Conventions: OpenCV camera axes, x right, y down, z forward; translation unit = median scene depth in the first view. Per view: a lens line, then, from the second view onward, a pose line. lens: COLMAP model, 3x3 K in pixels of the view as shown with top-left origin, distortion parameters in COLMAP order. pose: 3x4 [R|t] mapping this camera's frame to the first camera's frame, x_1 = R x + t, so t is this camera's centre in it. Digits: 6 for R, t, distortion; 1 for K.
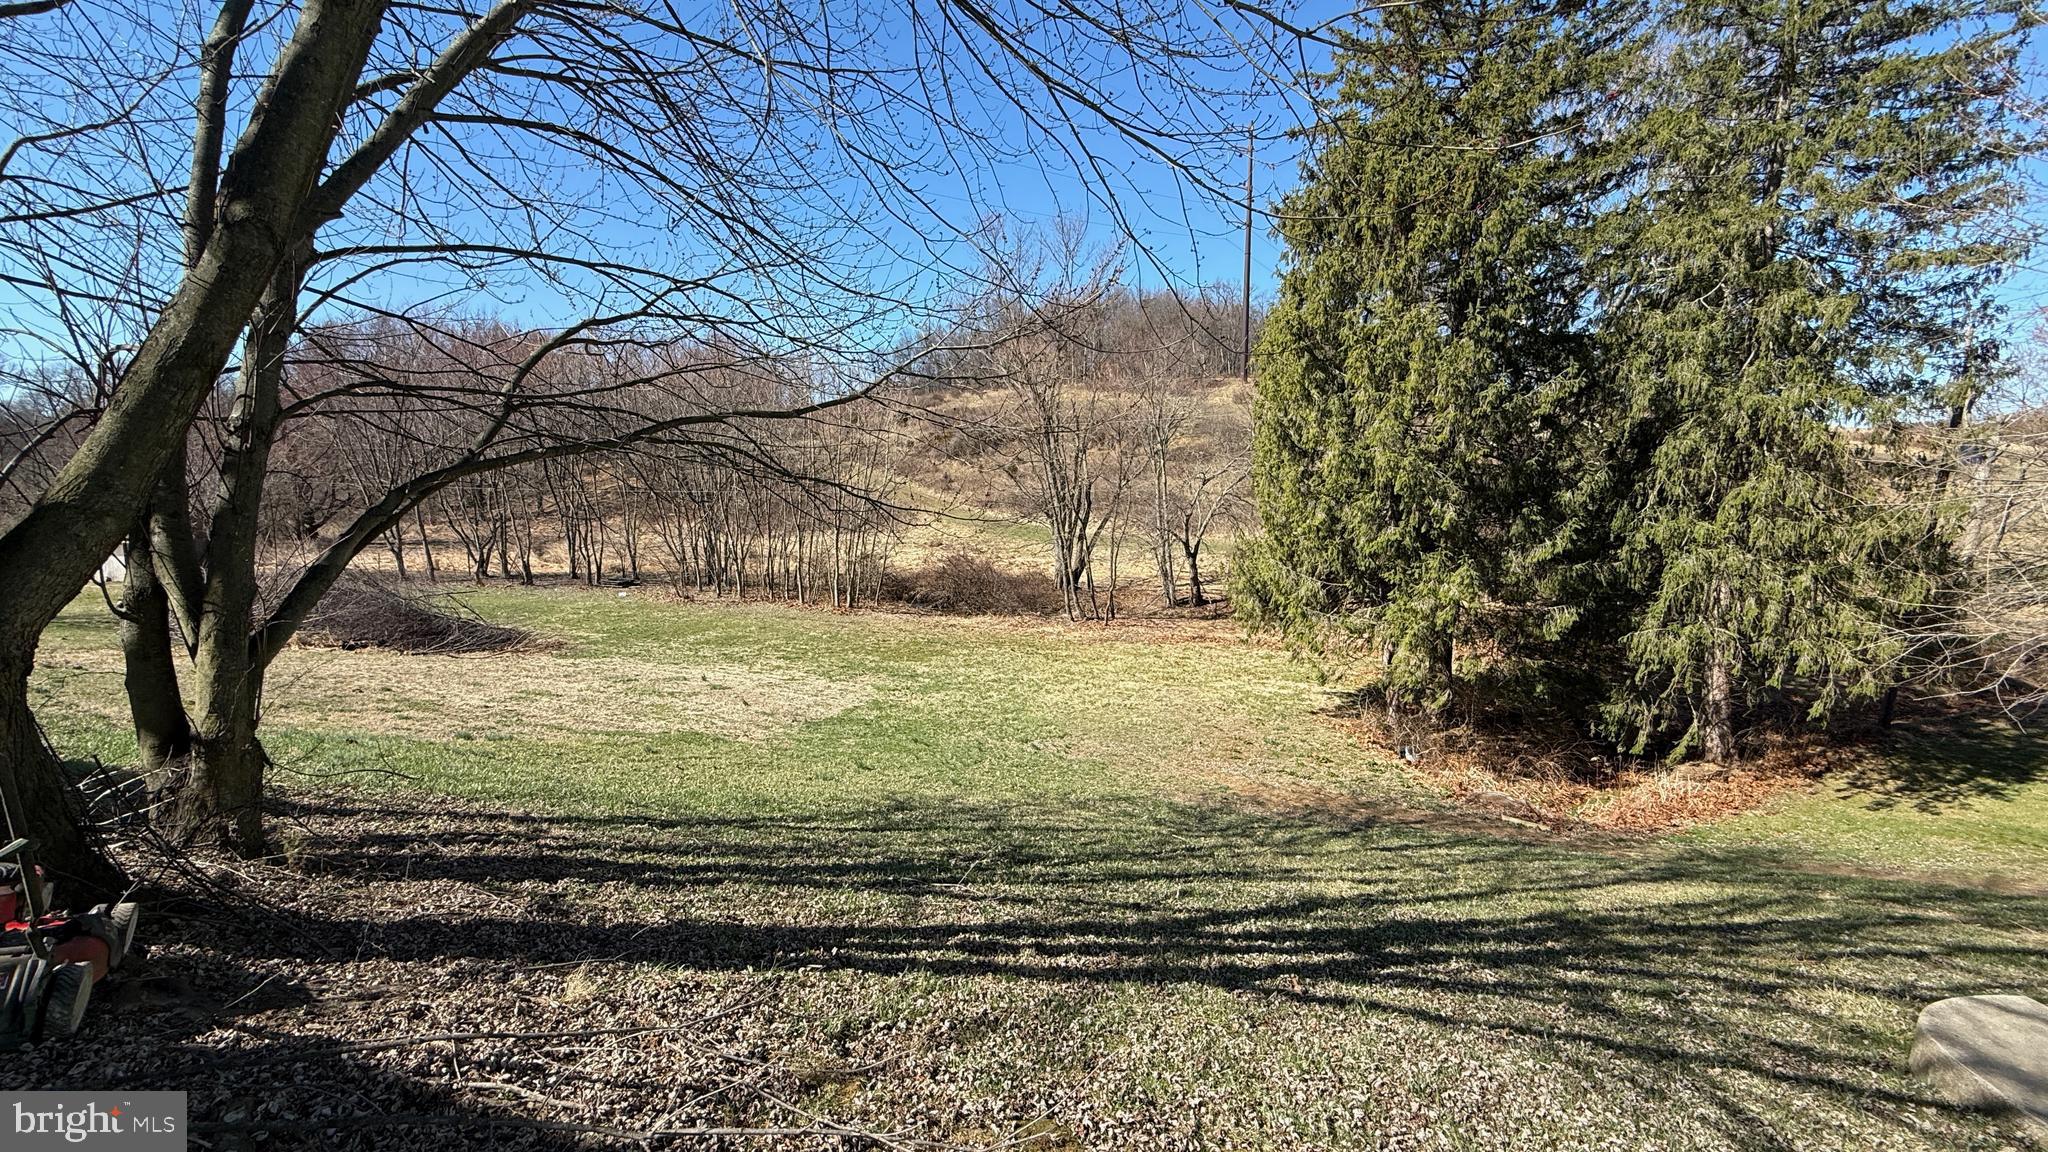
lens RADIAL K [[816.5, 0, 1015.3], [0, 816.5, 577.6], [0, 0, 1]] dist [0.006882, -0.000129]
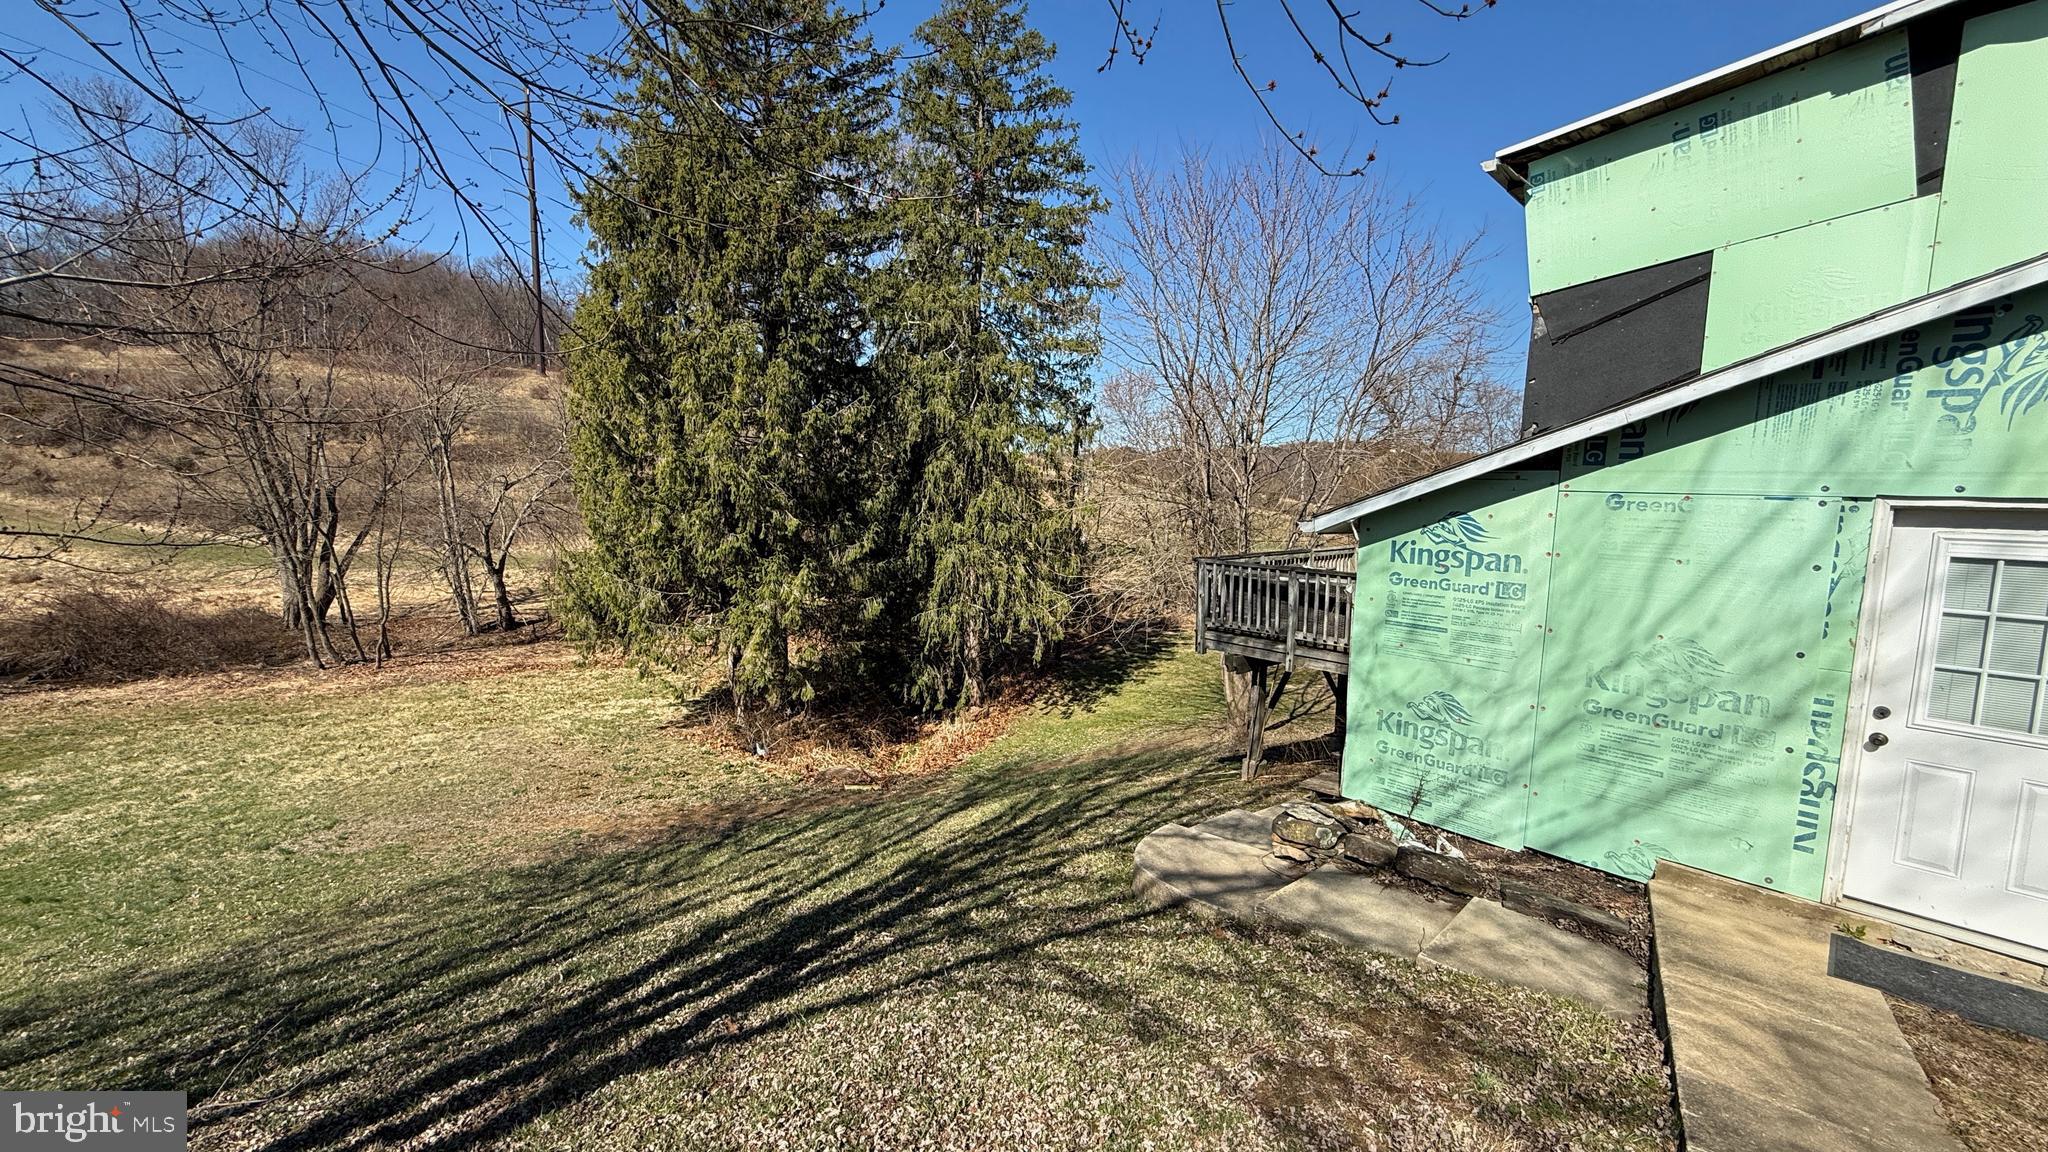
lens RADIAL K [[818.4, 0, 1020.2], [0, 818.4, 578.9], [0, 0, 1]] dist [0.001220, -0.000191]
pose [[0.703611, -0.067723, 0.707351, -0.013787], [0.071435, 0.997146, 0.024411, -0.004721], [-0.706986, 0.033354, 0.706441, 0.016541]]
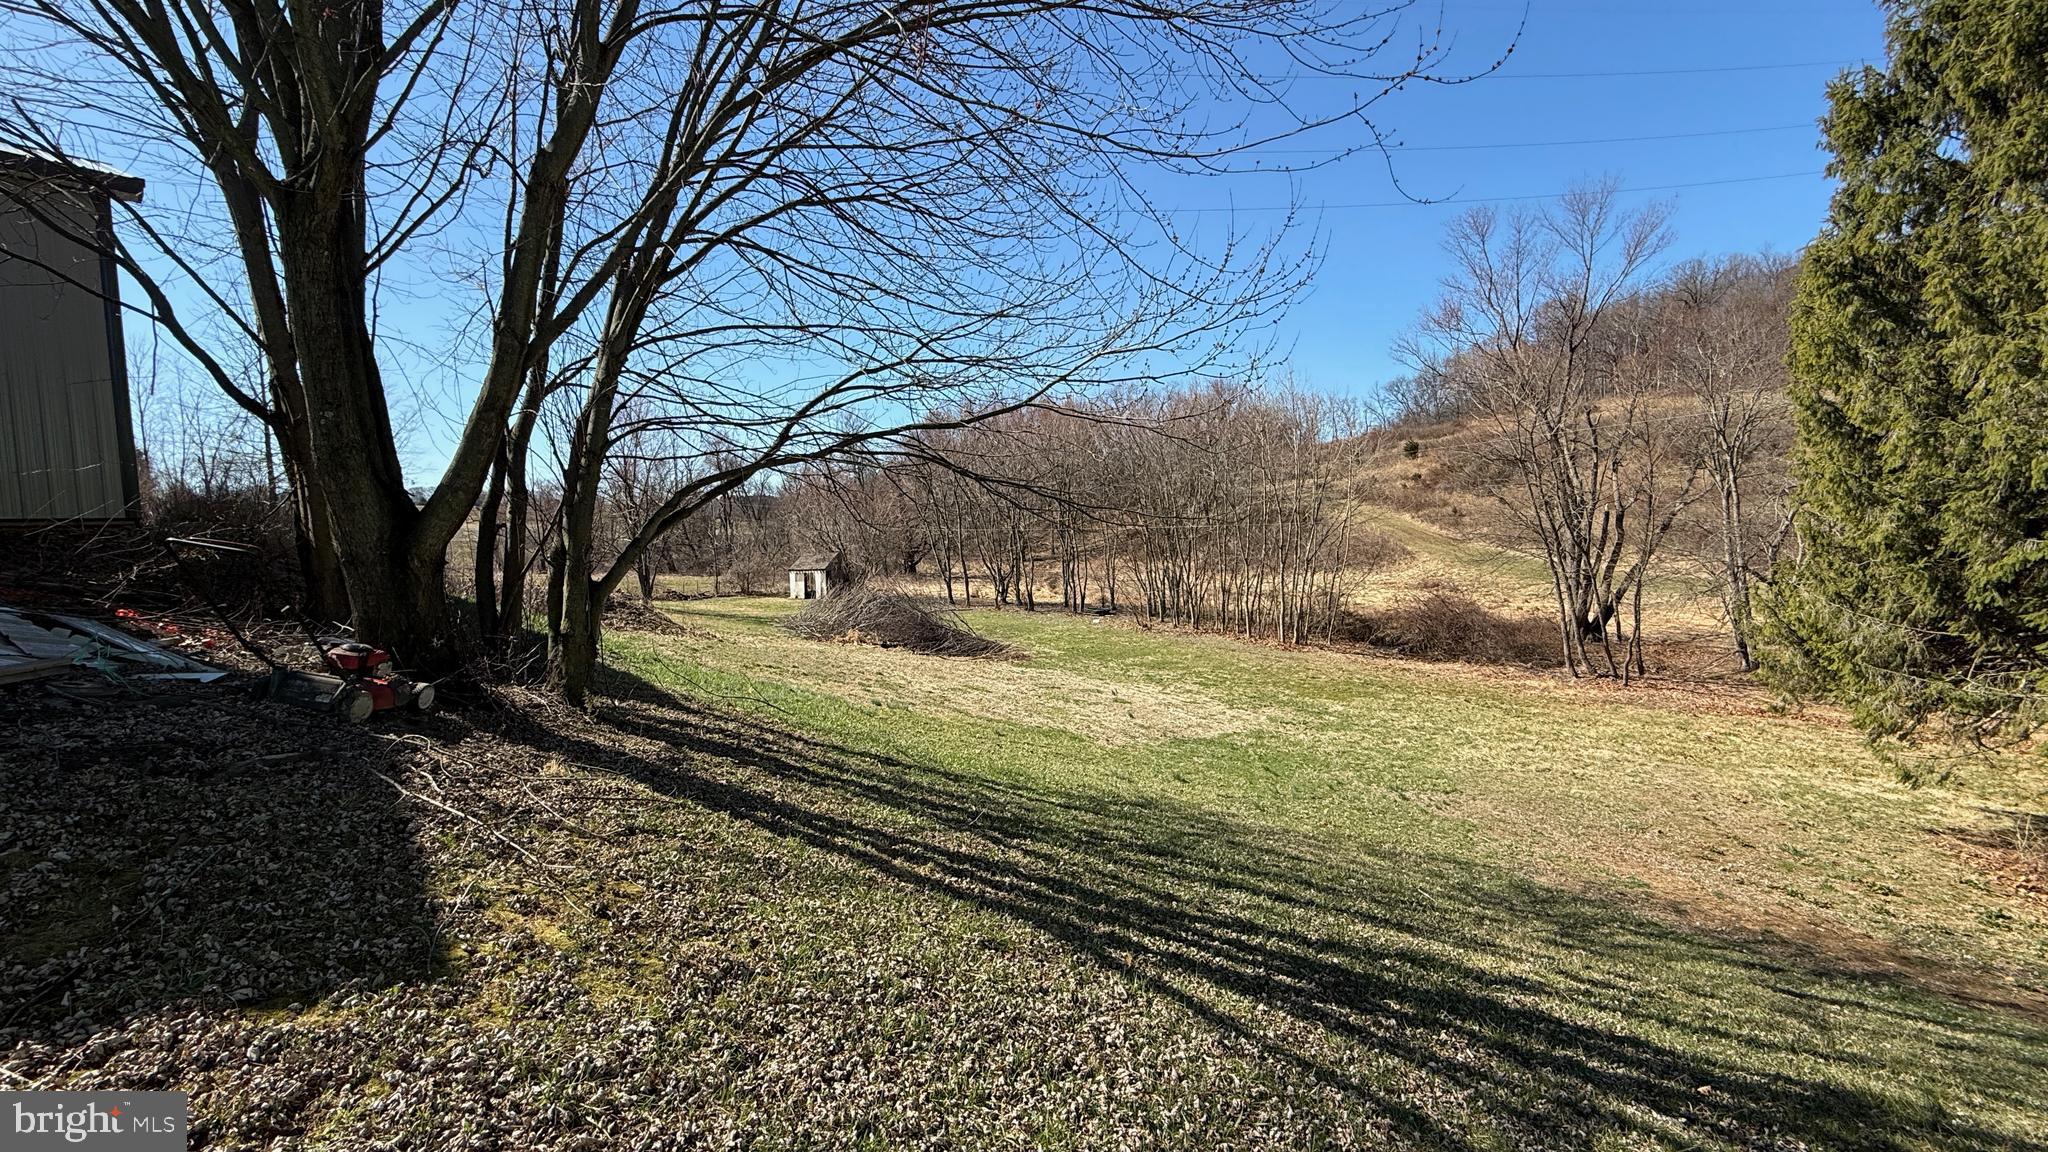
lens RADIAL K [[818.4, 0, 1020.2], [0, 818.4, 578.9], [0, 0, 1]] dist [0.001220, -0.000191]
pose [[0.821620, 0.012770, -0.569893, 0.186256], [-0.042466, 0.998342, -0.038853, 0.026226], [0.568452, 0.056124, 0.820800, 0.033081]]
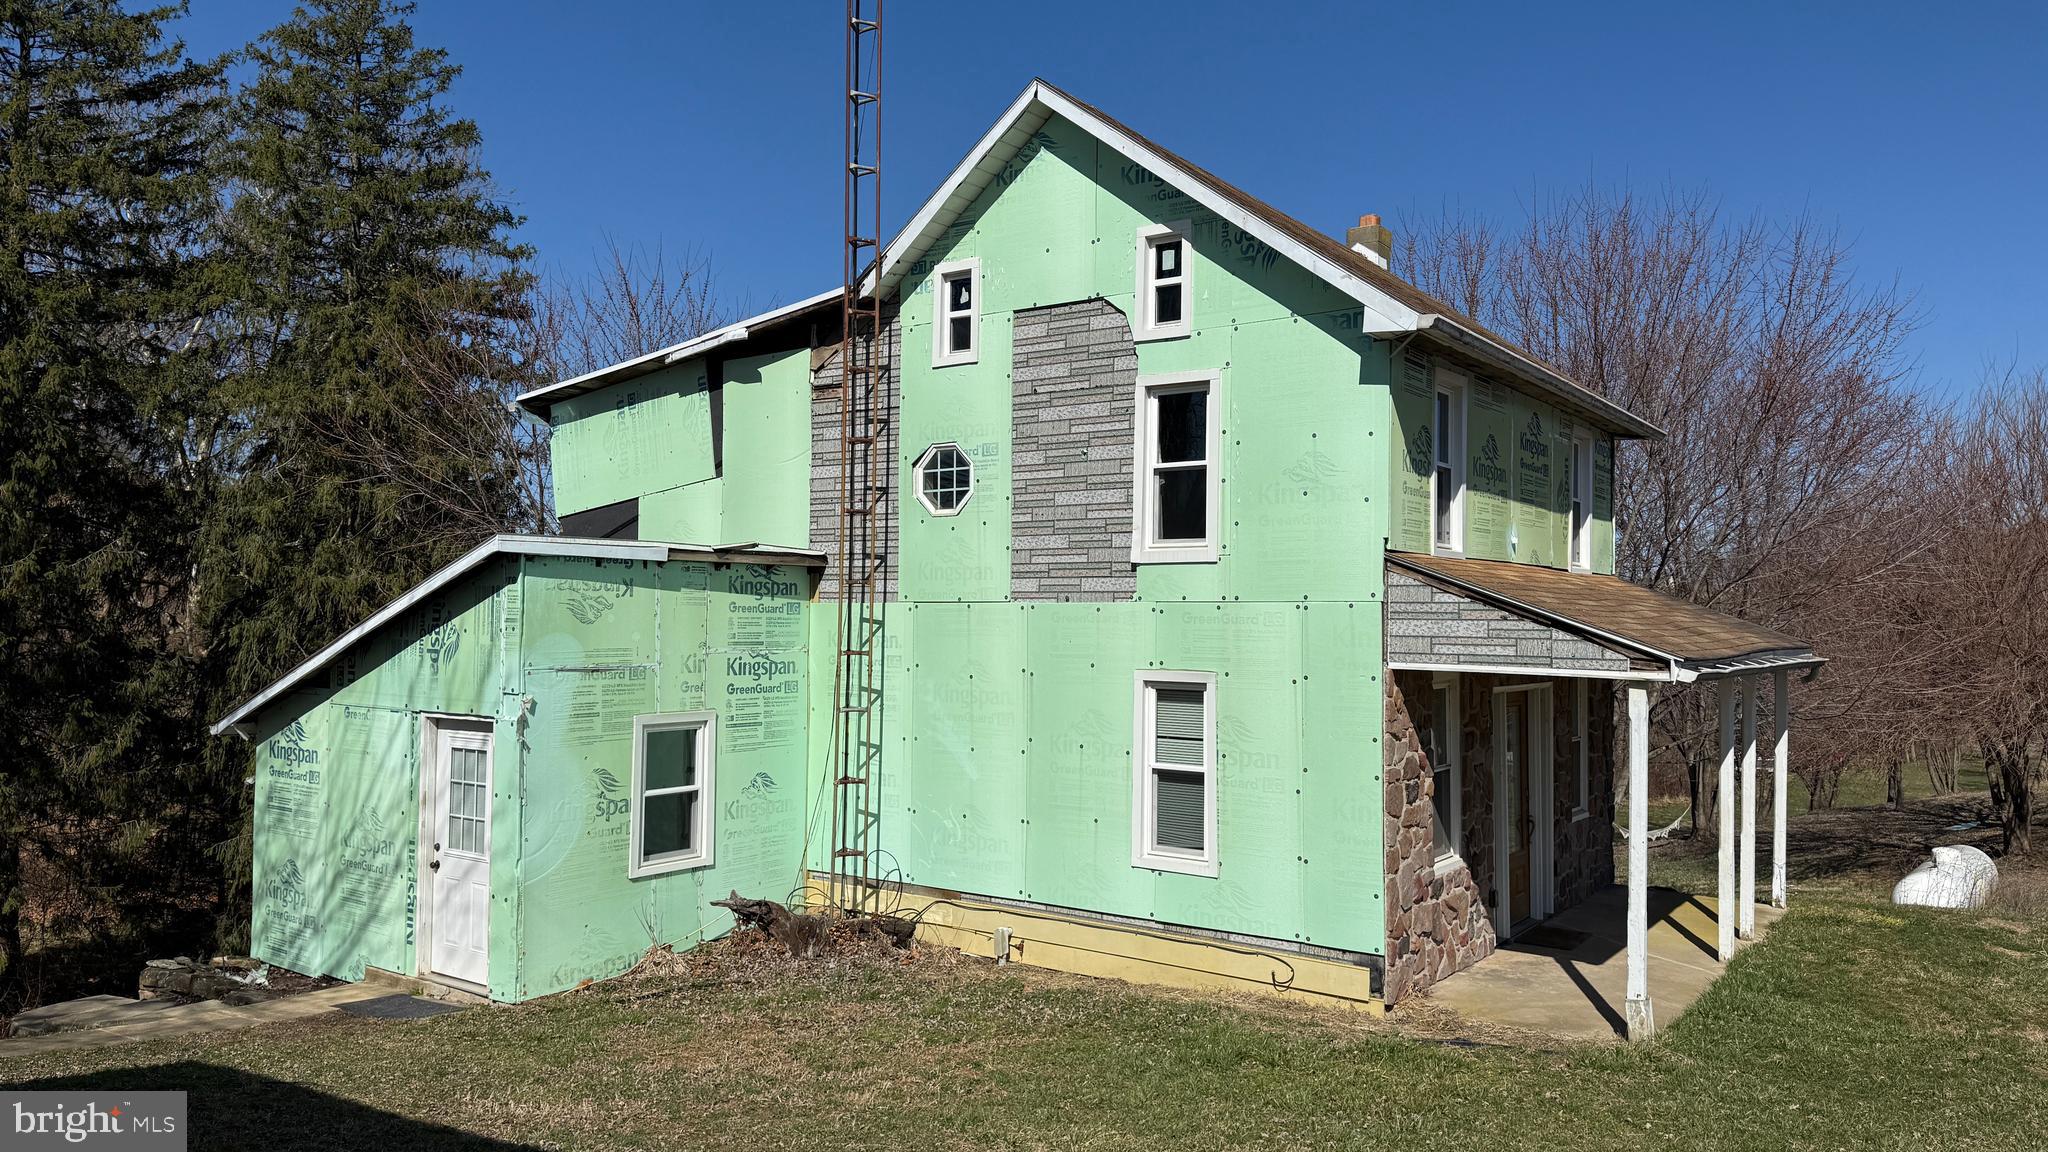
lens RADIAL K [[1526.4, 0, 1024.0], [0, 1526.4, 576.0], [0, 0, 1]] dist [0.051734, -0.000042]
pose [[0.567701, 0.044103, 0.822052, -0.100760], [0.078427, 0.991125, -0.107335, 0.030747], [-0.819490, 0.125406, 0.559204, -0.620214]]
